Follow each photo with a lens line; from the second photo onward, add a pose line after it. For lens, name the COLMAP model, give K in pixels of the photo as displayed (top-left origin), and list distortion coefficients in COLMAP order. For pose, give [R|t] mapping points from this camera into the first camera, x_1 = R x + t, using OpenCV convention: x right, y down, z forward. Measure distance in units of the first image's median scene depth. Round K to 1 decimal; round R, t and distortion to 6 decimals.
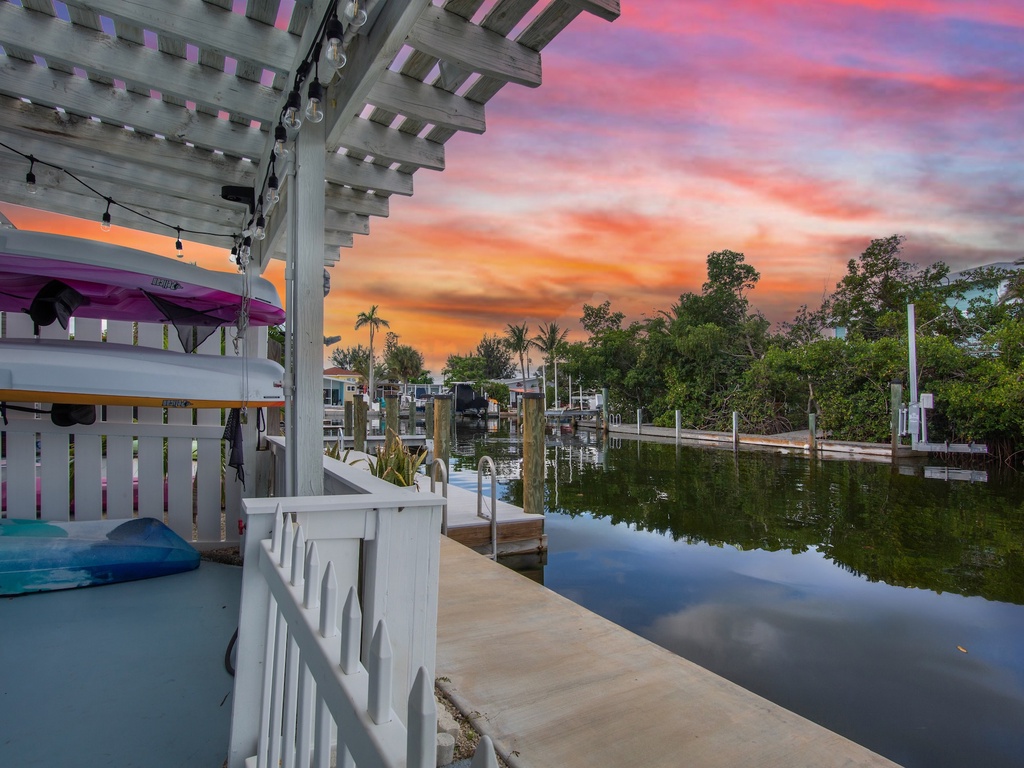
lens RADIAL K [[565.6, 0, 514.1], [0, 565.6, 388.3], [0, 0, 1]] dist [-0.003803, -0.001124]
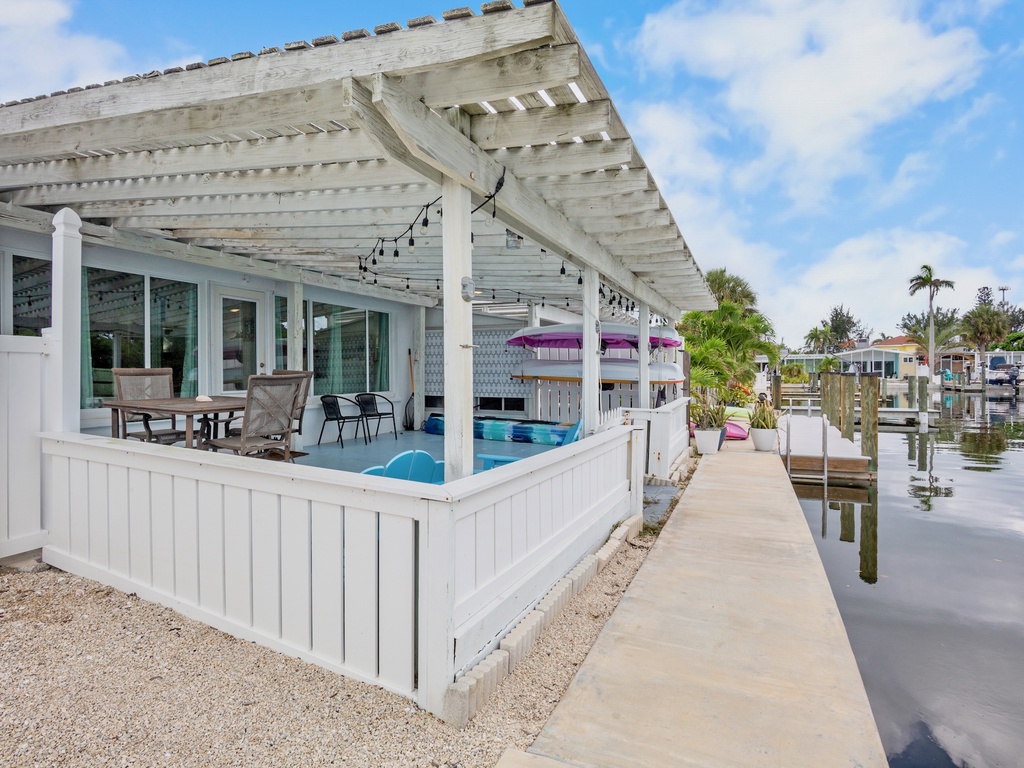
lens RADIAL K [[997.5, 0, 512.0], [0, 997.5, 384.0], [0, 0, 1]] dist [0.111471, -0.173023]
pose [[0.617279, 0.001306, -0.786743, 0.585473], [0.031188, 0.999172, 0.026129, -0.022551], [0.786126, -0.040666, 0.616727, -0.503182]]
